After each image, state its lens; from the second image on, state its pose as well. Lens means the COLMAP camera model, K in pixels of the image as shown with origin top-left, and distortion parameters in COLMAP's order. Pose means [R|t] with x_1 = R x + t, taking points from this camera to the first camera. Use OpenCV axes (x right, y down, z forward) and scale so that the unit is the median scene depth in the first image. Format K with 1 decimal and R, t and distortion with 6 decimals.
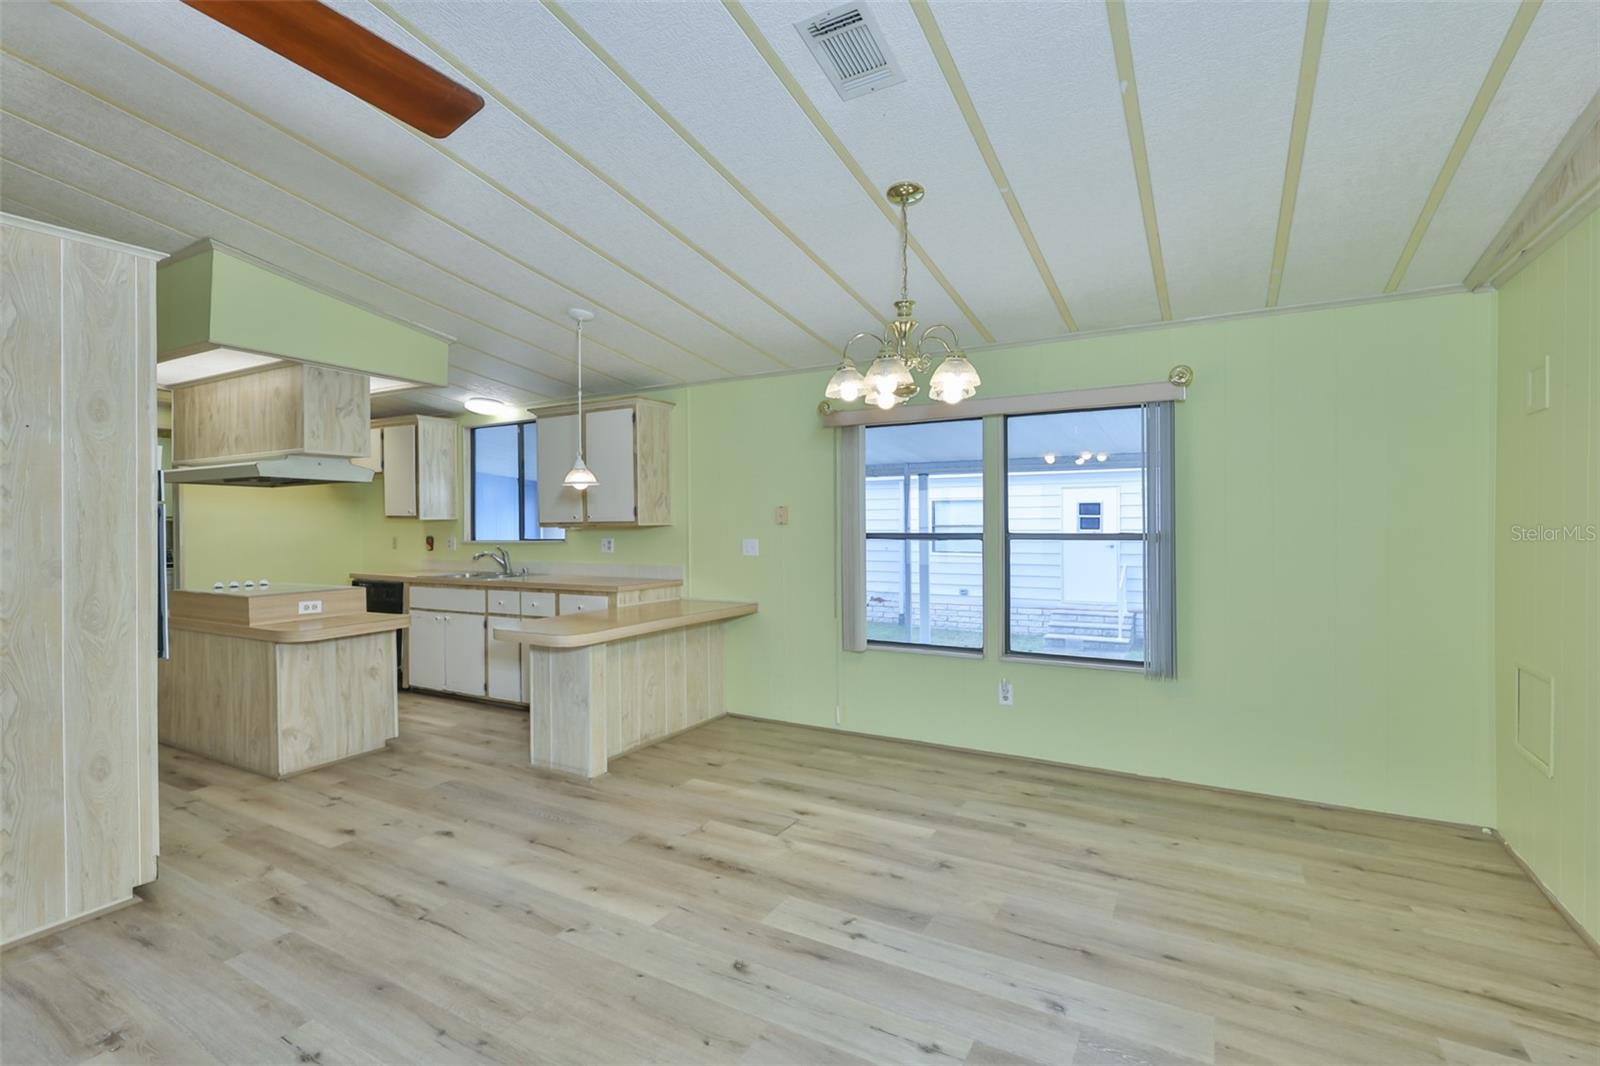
lens RADIAL K [[688.6, 0, 777.3], [0, 688.6, 539.2], [0, 0, 1]] dist [-0.001903, 0.000541]
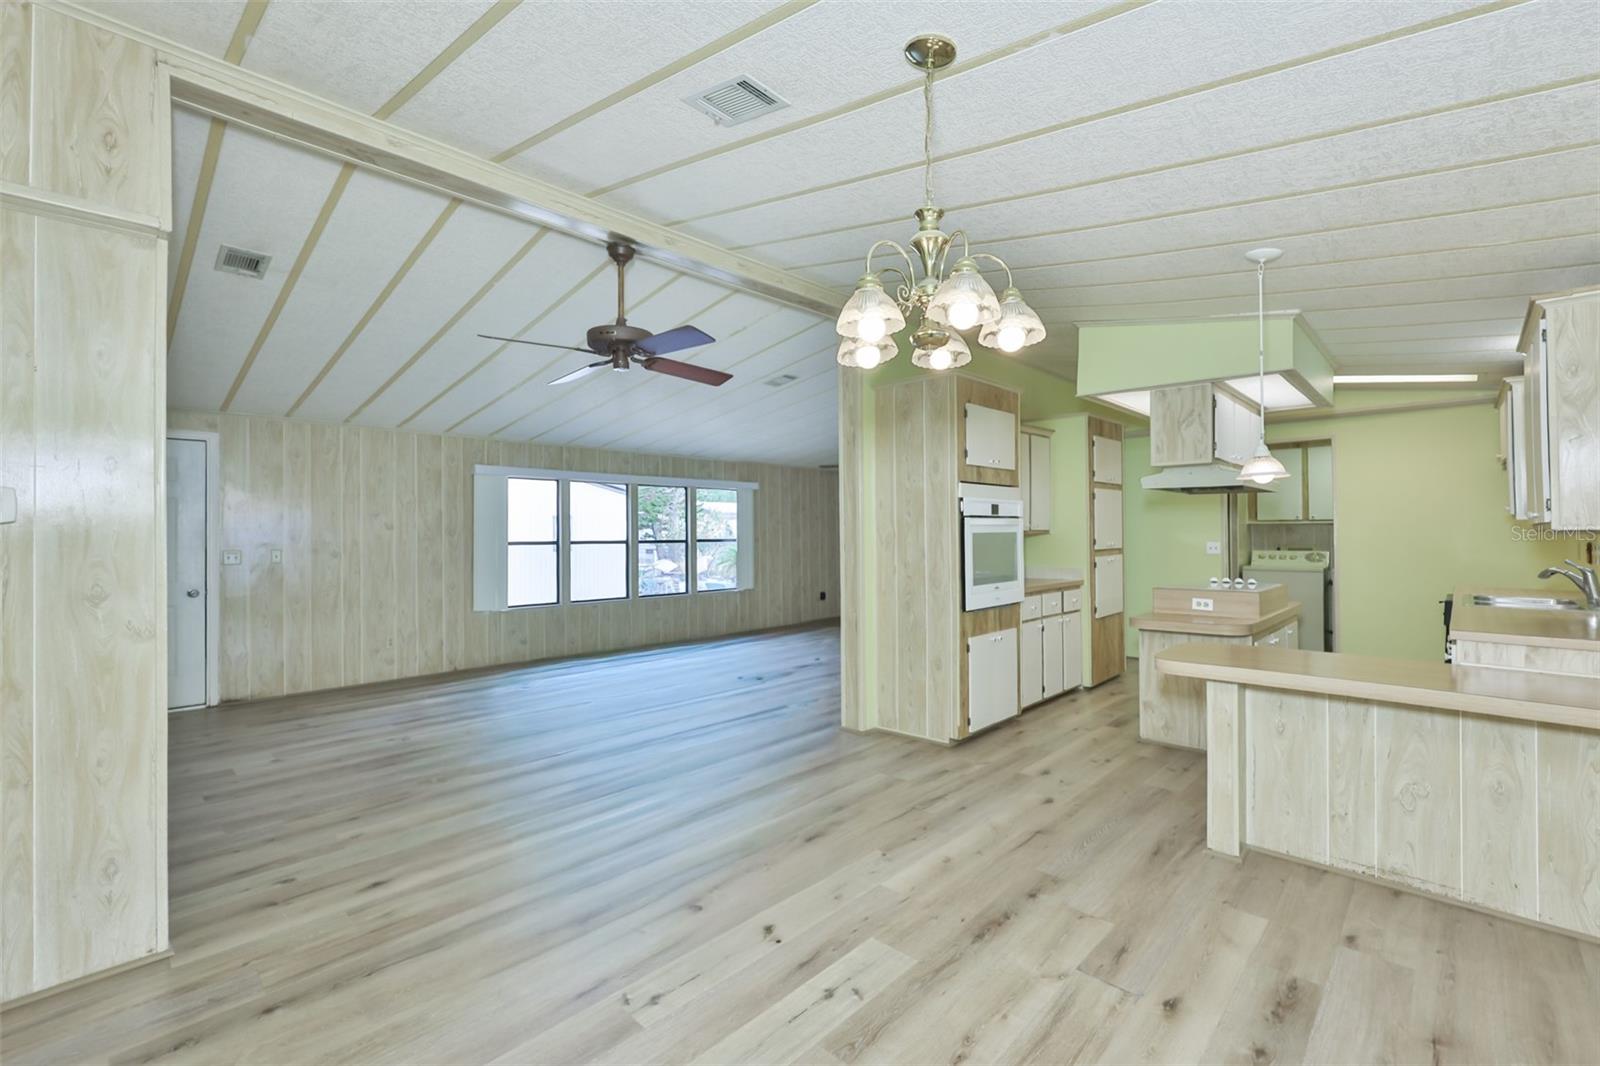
lens RADIAL K [[688.6, 0, 793.3], [0, 688.6, 528.0], [0, 0, 1]] dist [-0.001903, 0.000541]
pose [[-0.226368, -0.005098, -0.974029, 0.572927], [-0.010518, 0.999941, -0.002789, -0.013282], [0.973985, 0.009614, -0.226408, 0.662083]]
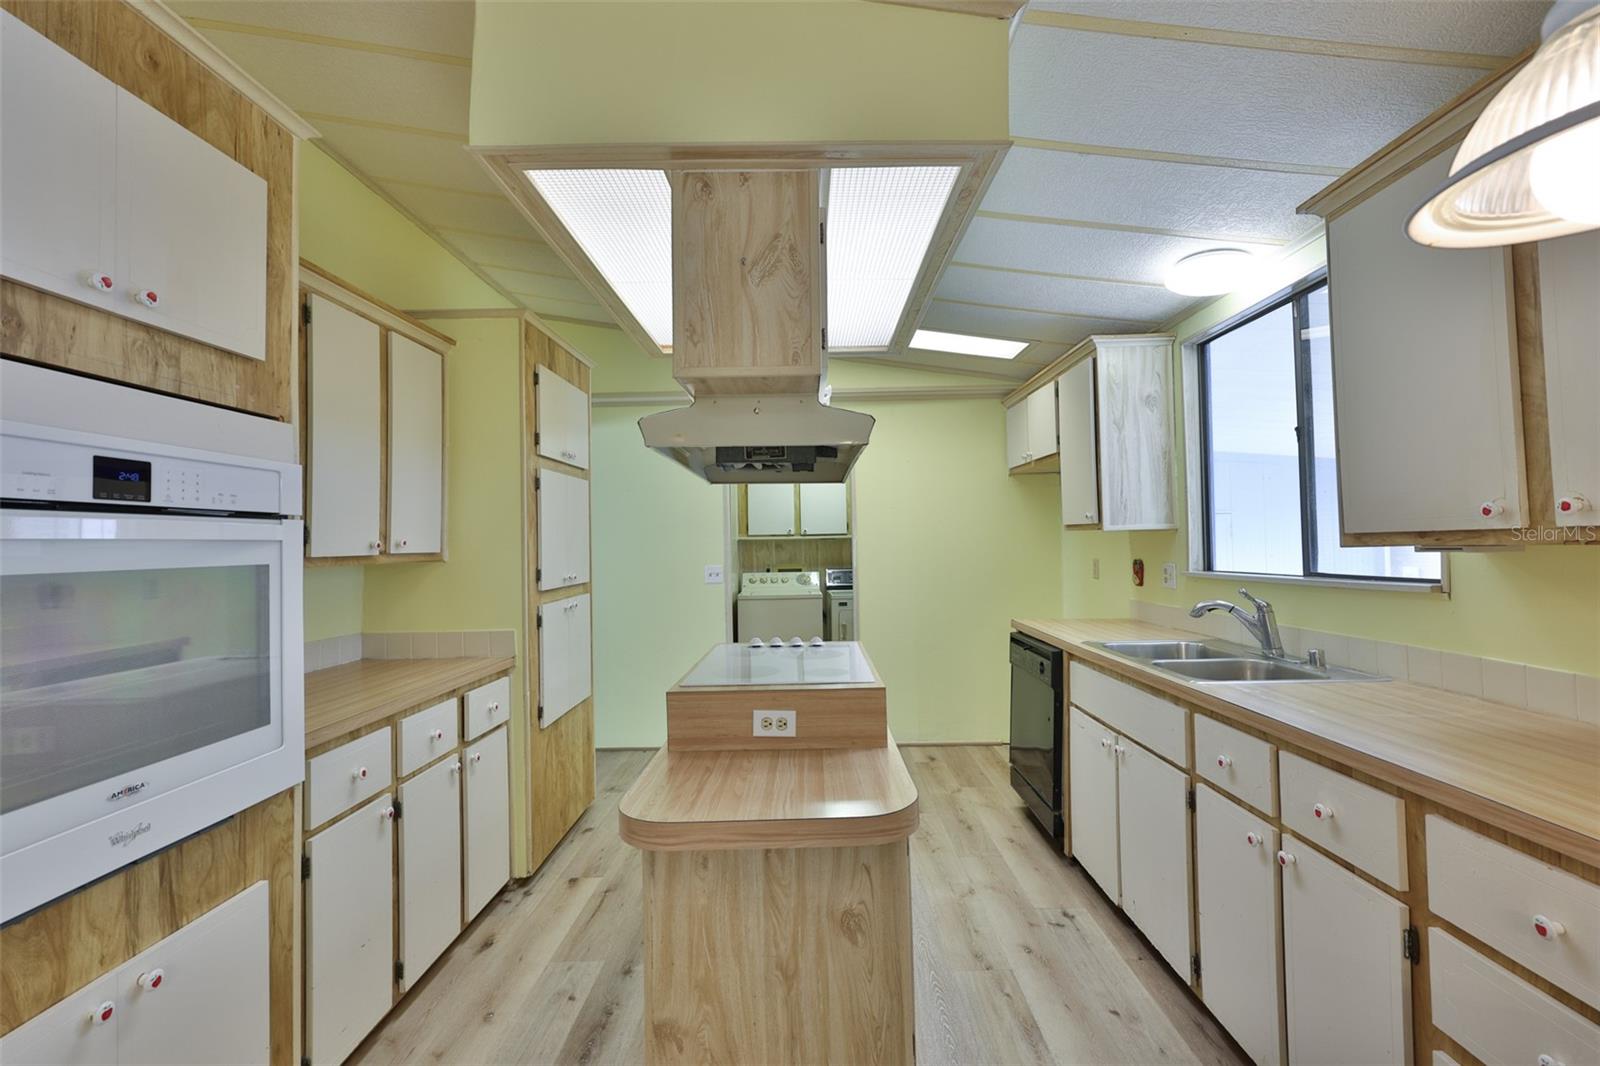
lens RADIAL K [[688.6, 0, 823.8], [0, 688.6, 530.3], [0, 0, 1]] dist [-0.001903, 0.000541]
pose [[0.527114, -0.026660, -0.849376, -0.277910], [0.002833, 0.999557, -0.029616, -0.020388], [0.849790, 0.013205, 0.526957, 0.839968]]
